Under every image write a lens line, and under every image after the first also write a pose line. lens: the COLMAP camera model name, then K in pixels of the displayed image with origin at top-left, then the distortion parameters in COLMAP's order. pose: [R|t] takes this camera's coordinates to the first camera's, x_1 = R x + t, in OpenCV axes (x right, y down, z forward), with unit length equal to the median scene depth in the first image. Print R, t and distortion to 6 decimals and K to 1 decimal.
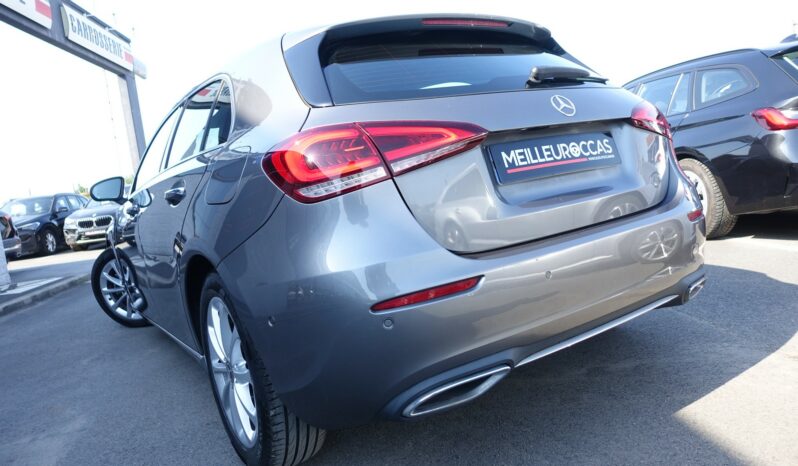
lens RADIAL K [[549.0, 0, 401.9], [0, 549.0, 236.2], [0, 0, 1]] dist [-0.007804, -0.000353]
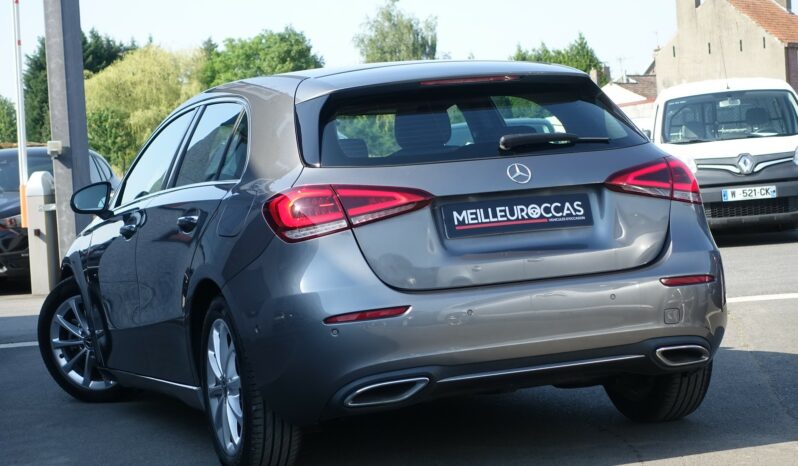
lens RADIAL K [[1822.2, 0, 398.0], [0, 1822.2, 235.3], [0, 0, 1]] dist [-0.103344, 0.000000]
pose [[0.970901, 0.072874, -0.228124, 0.934103], [-0.084911, 0.995443, -0.043388, 0.079427], [0.223923, 0.061496, 0.972665, -2.787670]]
